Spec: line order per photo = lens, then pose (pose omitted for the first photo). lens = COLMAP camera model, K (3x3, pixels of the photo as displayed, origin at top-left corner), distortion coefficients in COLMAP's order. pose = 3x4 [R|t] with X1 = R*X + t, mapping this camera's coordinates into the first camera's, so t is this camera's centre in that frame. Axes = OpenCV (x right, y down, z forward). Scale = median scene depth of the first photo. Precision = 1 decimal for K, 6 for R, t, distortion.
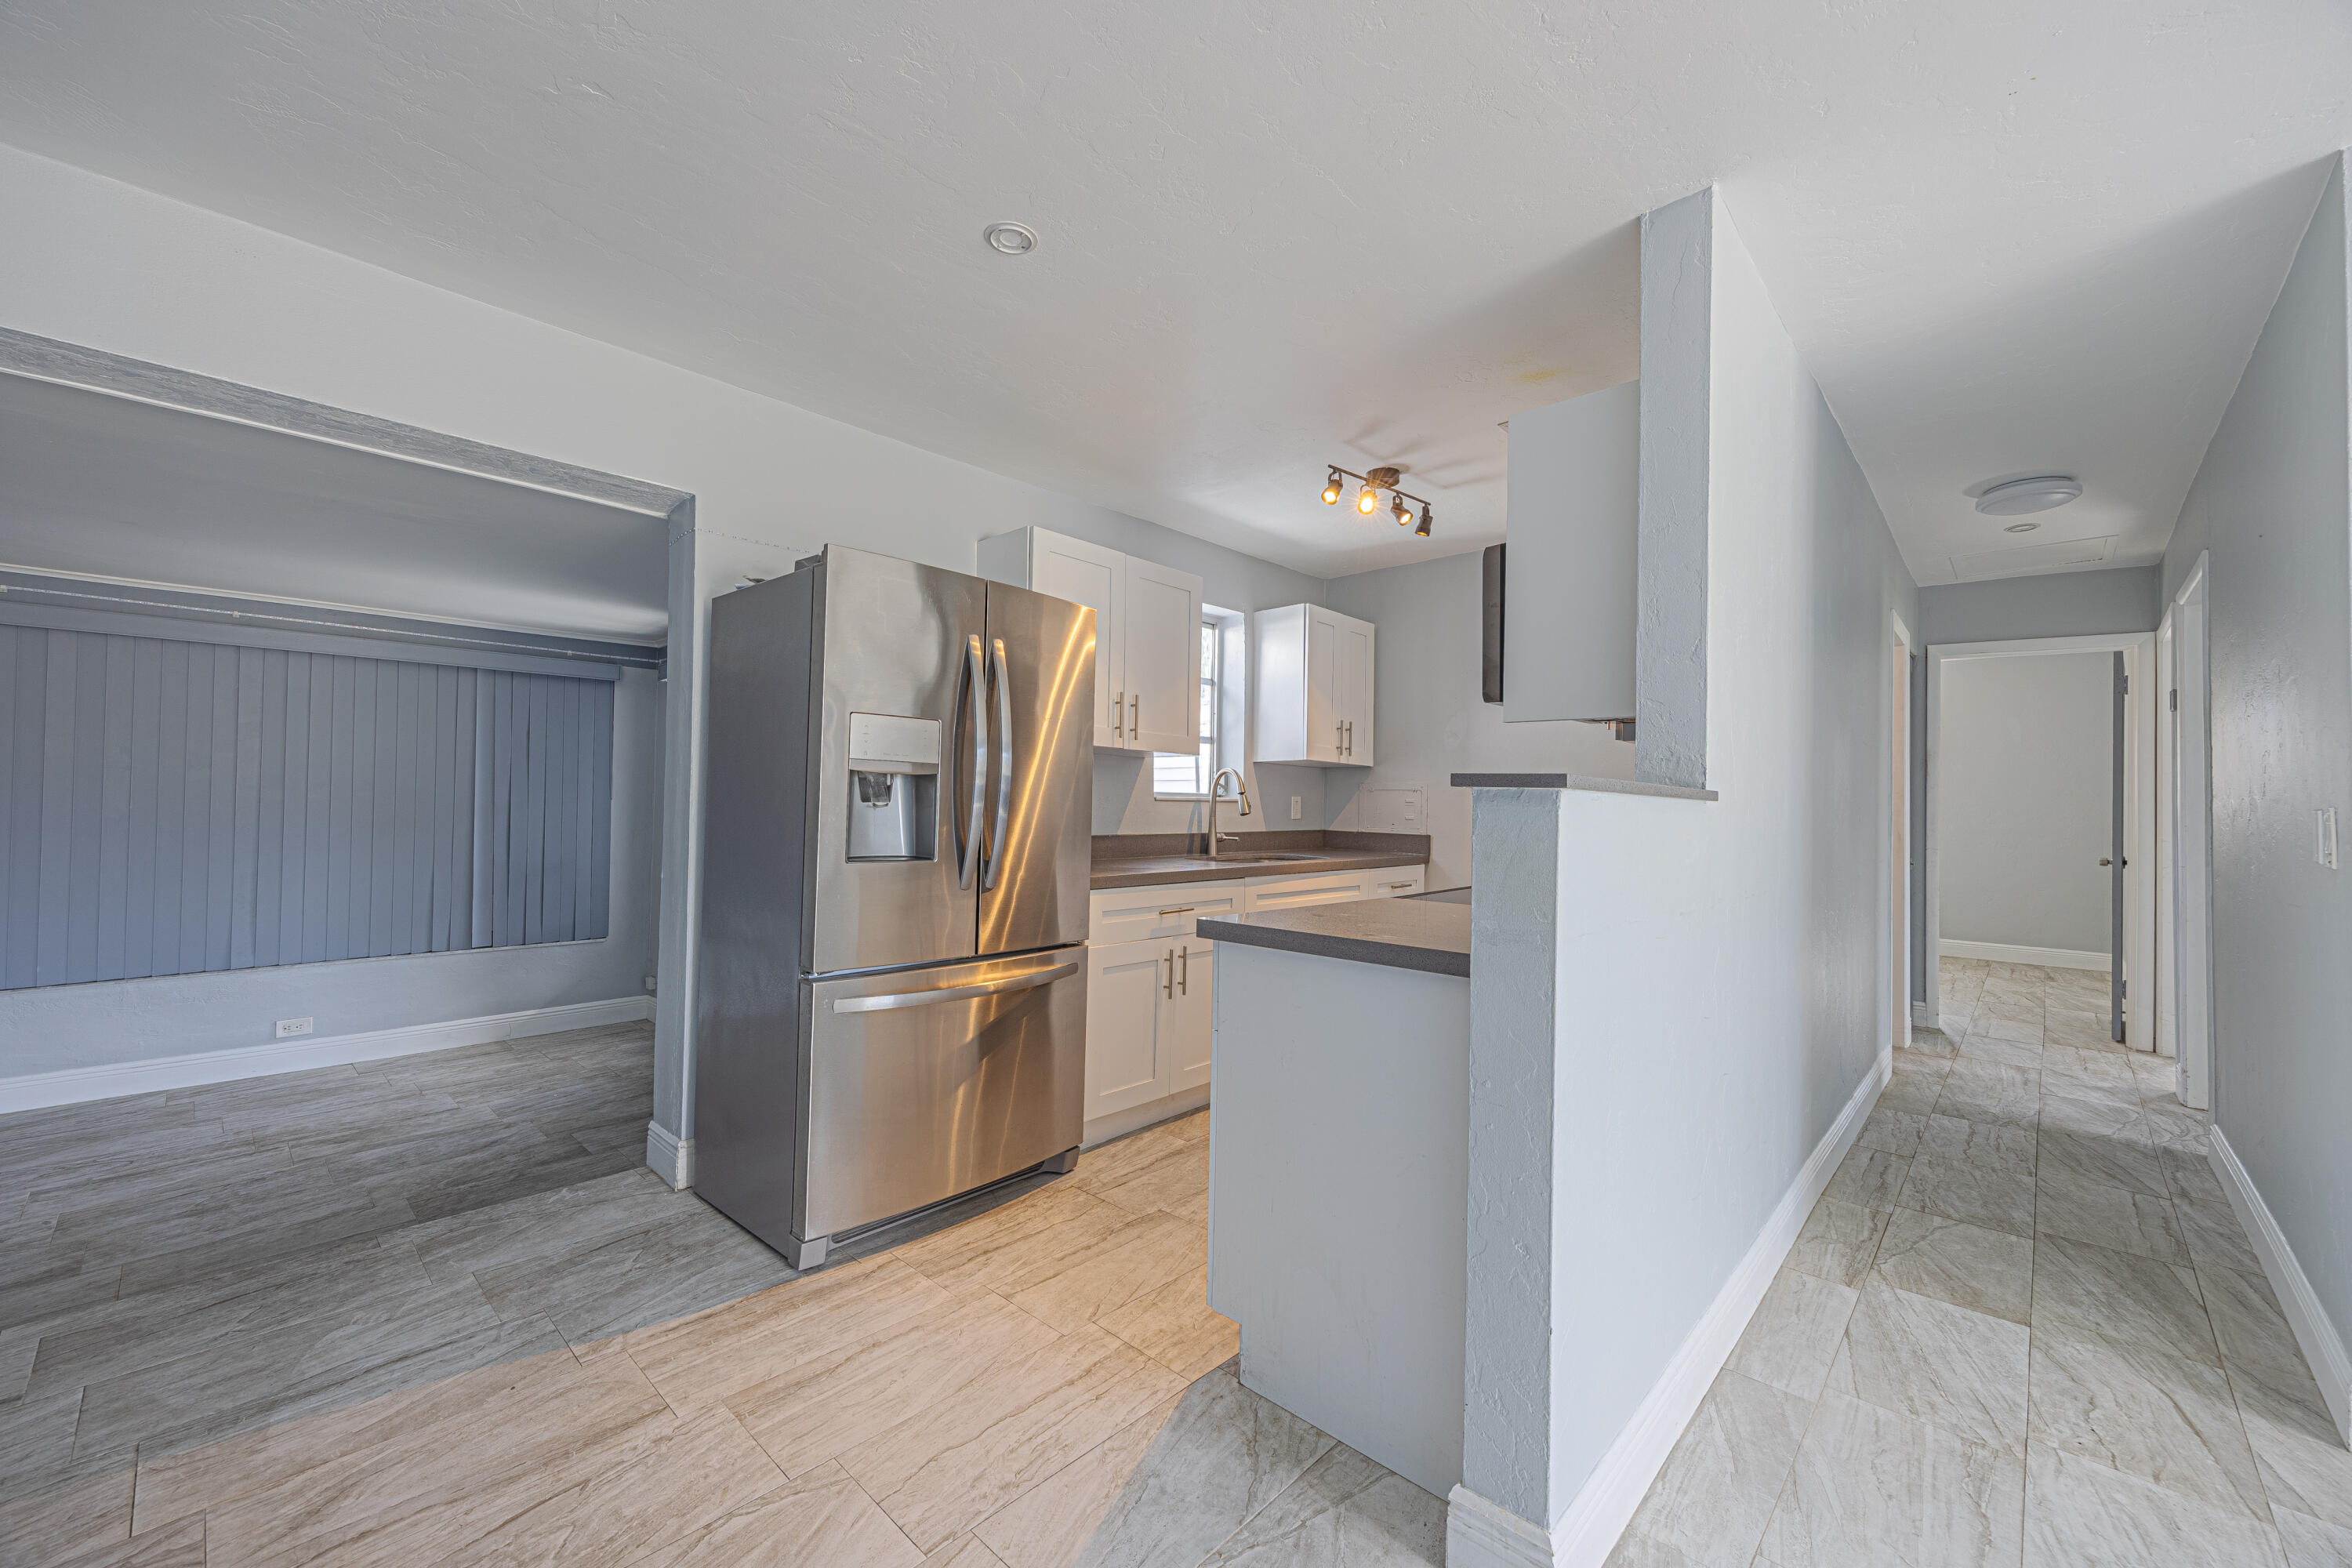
lens RADIAL K [[923.0, 0, 1169.2], [0, 923.0, 789.3], [0, 0, 1]] dist [0.005667, -0.000110]
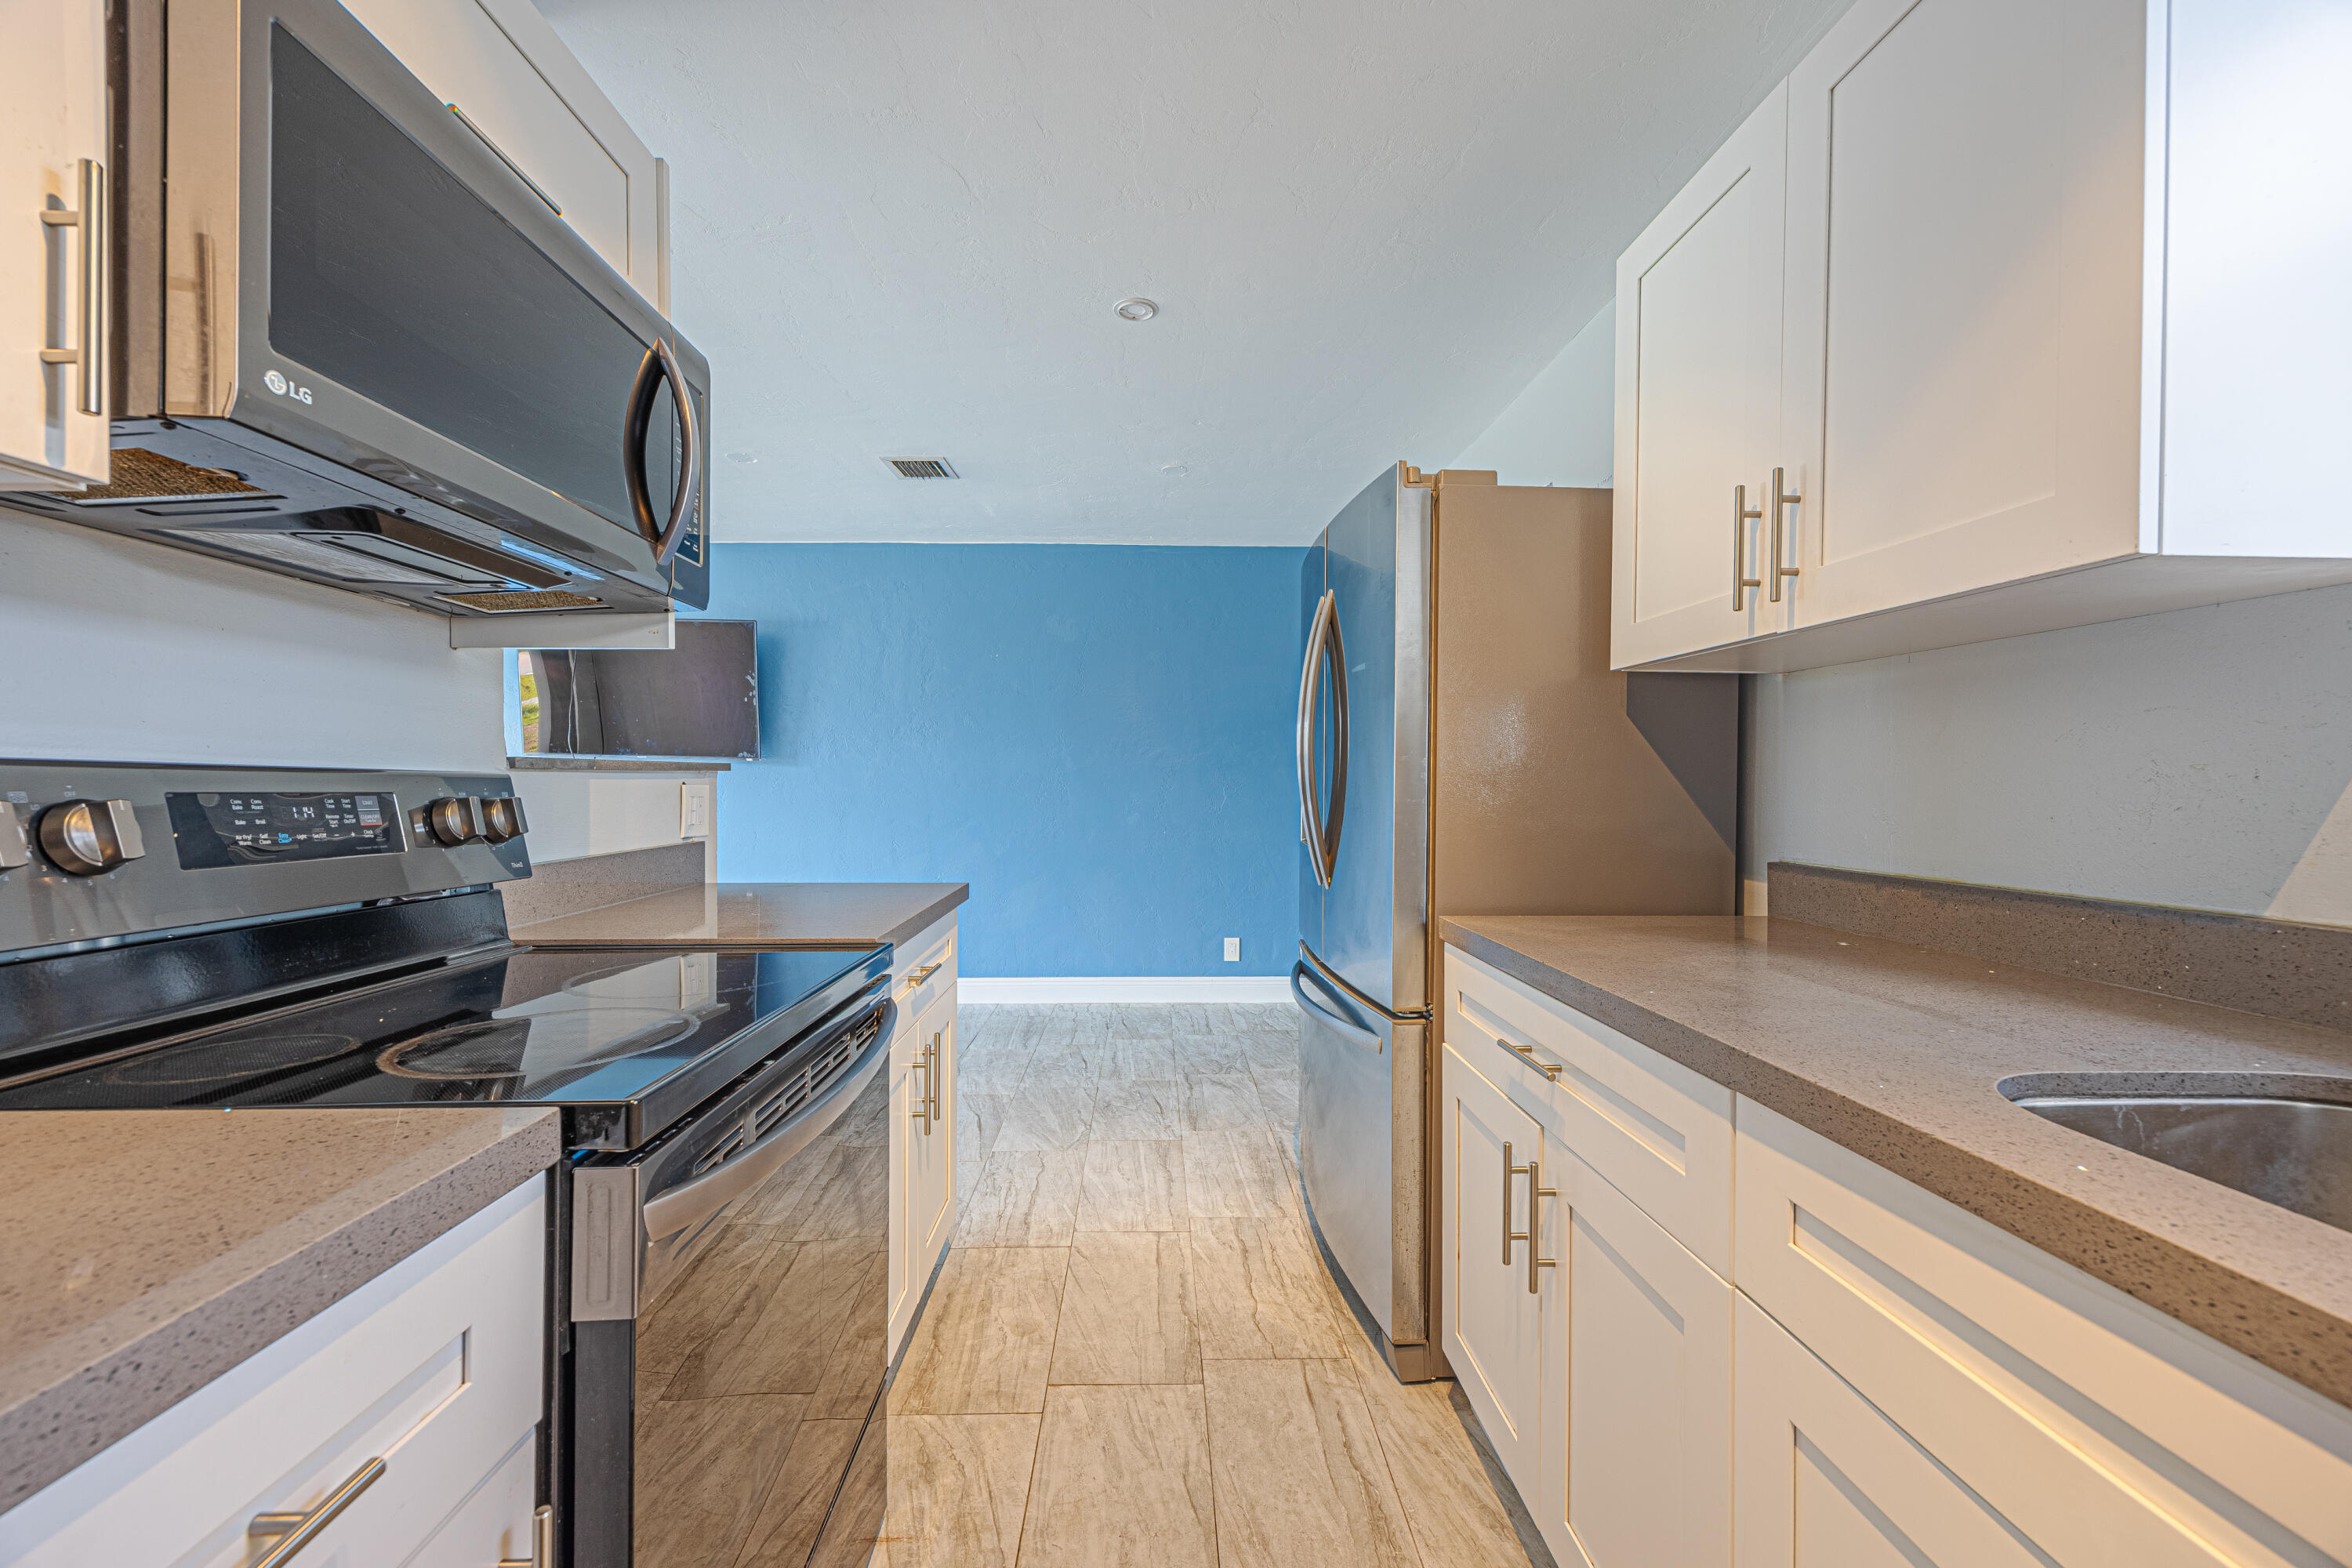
lens RADIAL K [[923.0, 0, 1173.2], [0, 923.0, 786.4], [0, 0, 1]] dist [0.005667, -0.000110]
pose [[-0.707319, -0.017110, -0.706687, 0.406944], [-0.003527, 0.999780, -0.020675, 0.025378], [0.706886, -0.012131, -0.707224, 1.215332]]
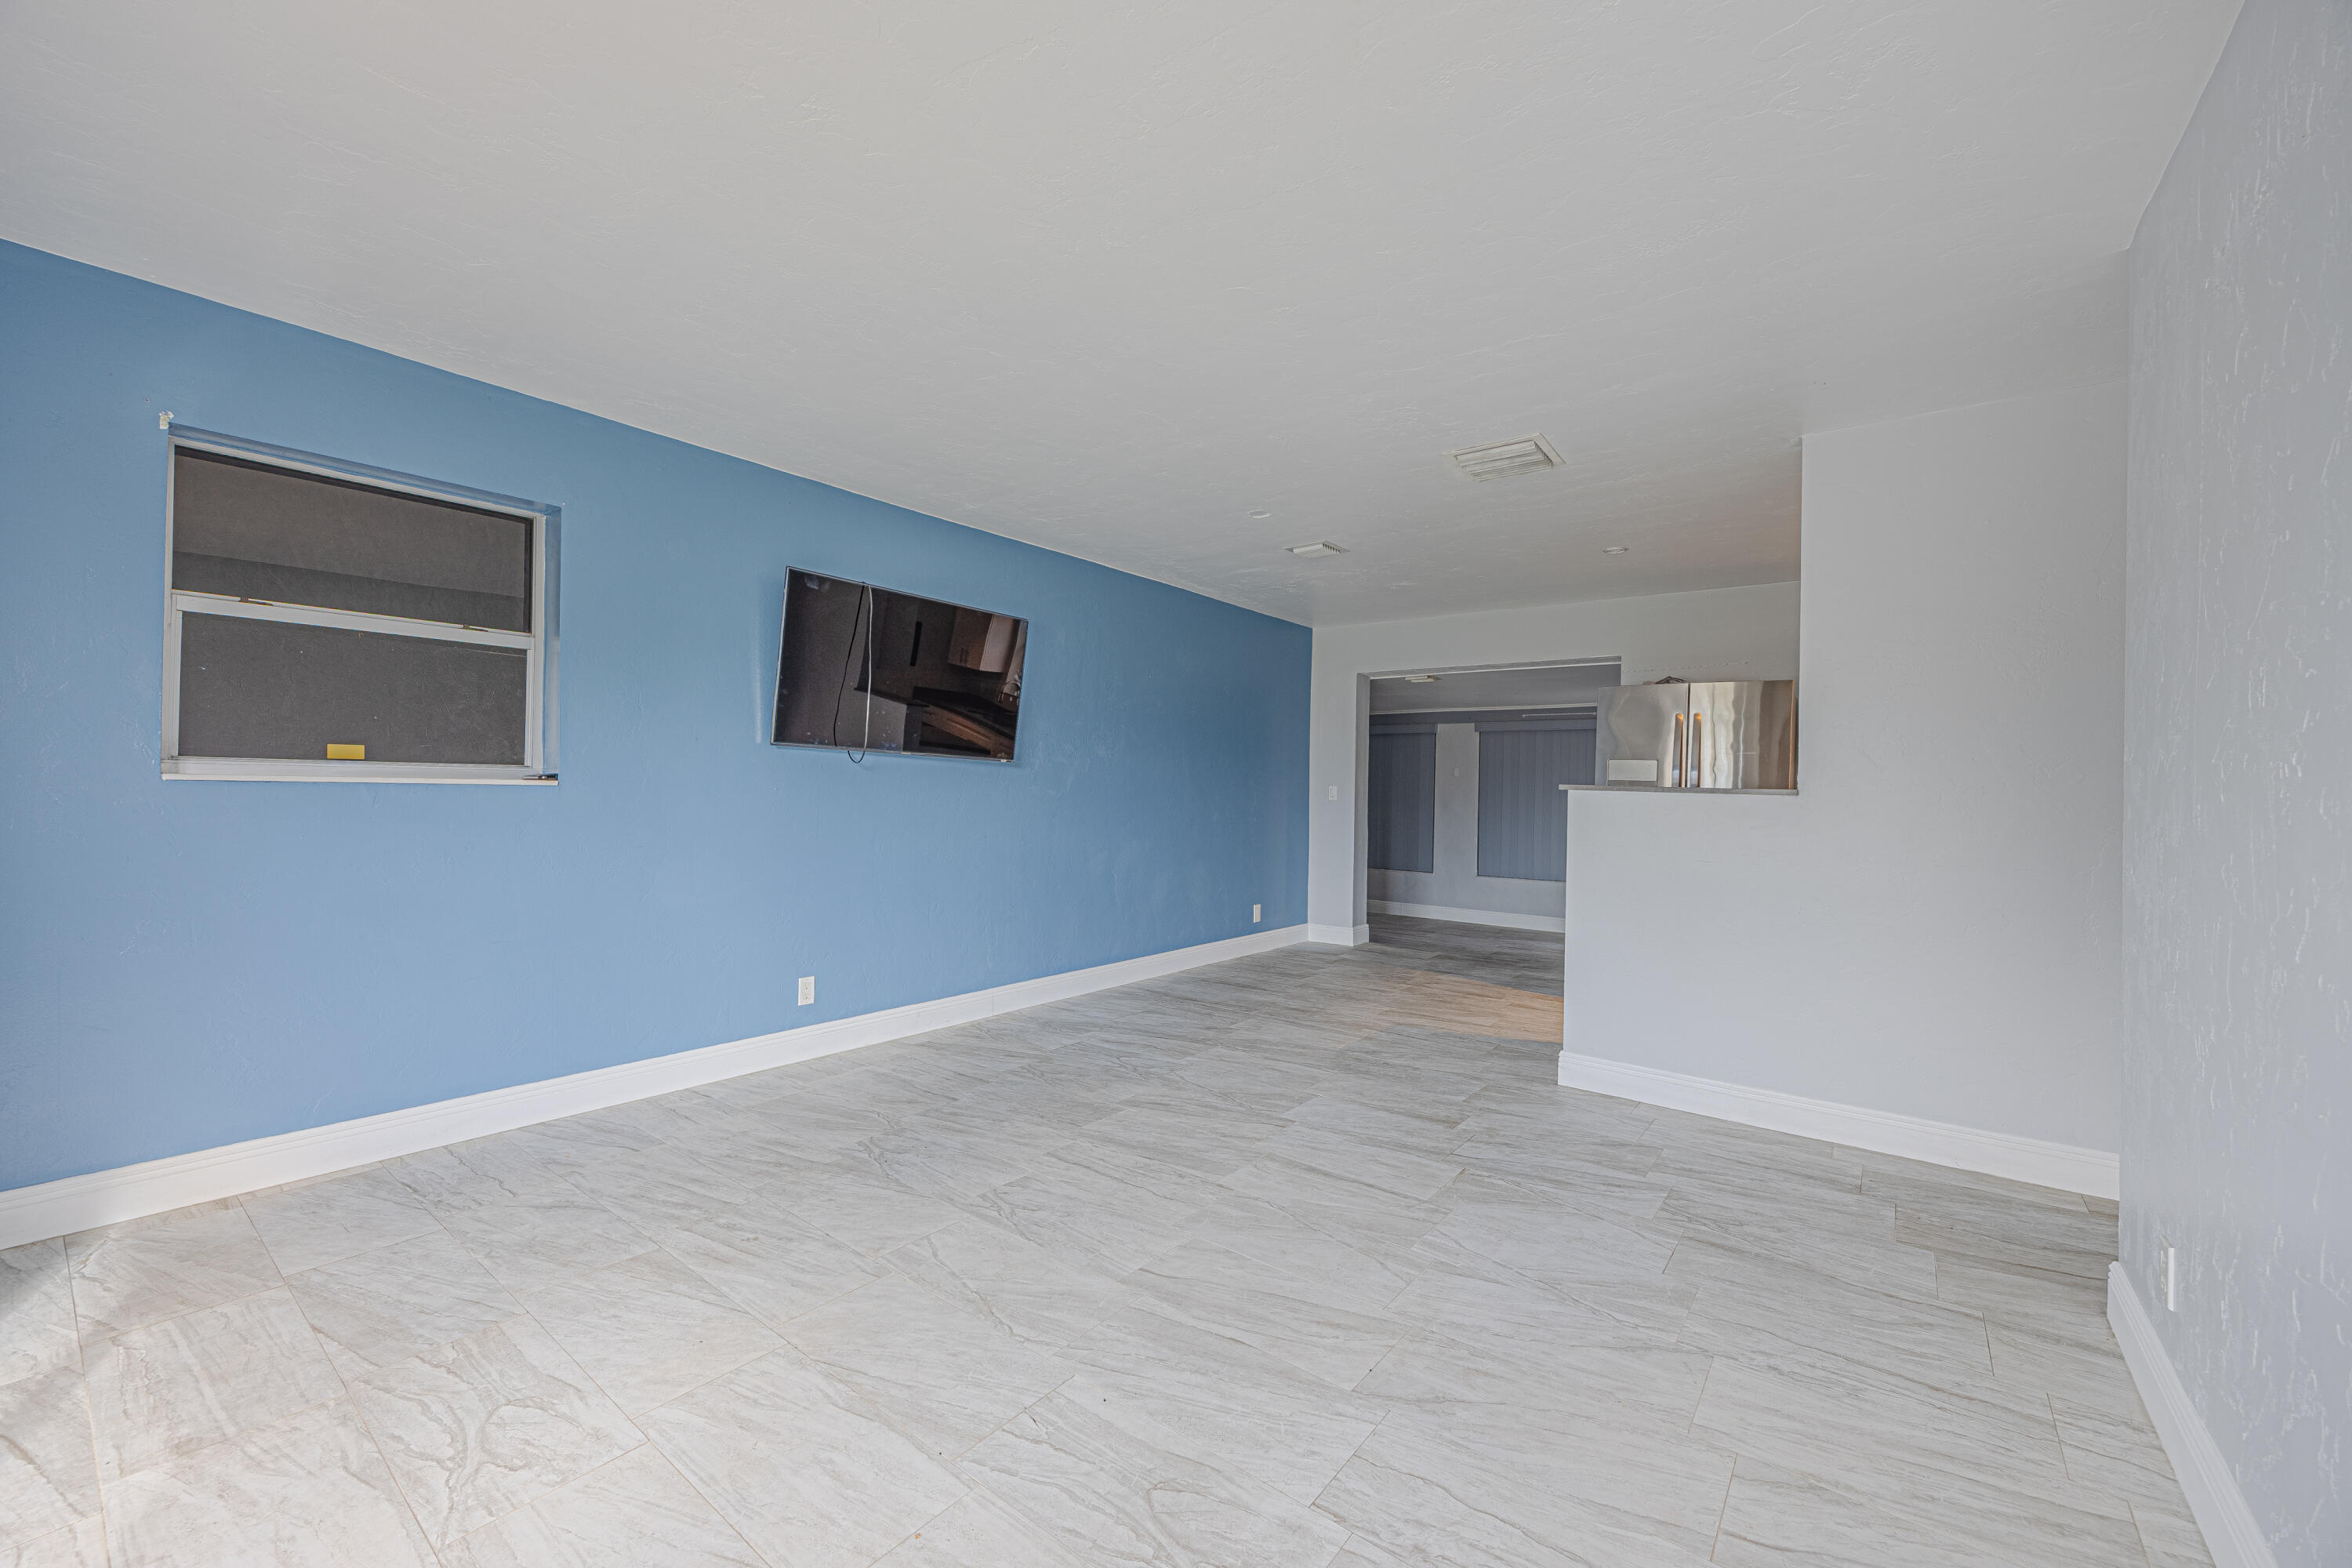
lens RADIAL K [[923.0, 0, 1174.4], [0, 923.0, 783.1], [0, 0, 1]] dist [0.005667, -0.000110]
pose [[0.093863, -0.020563, -0.995373, 1.291451], [-0.003515, 0.999774, -0.020986, 0.018239], [0.995579, 0.005469, 0.093770, -0.189468]]
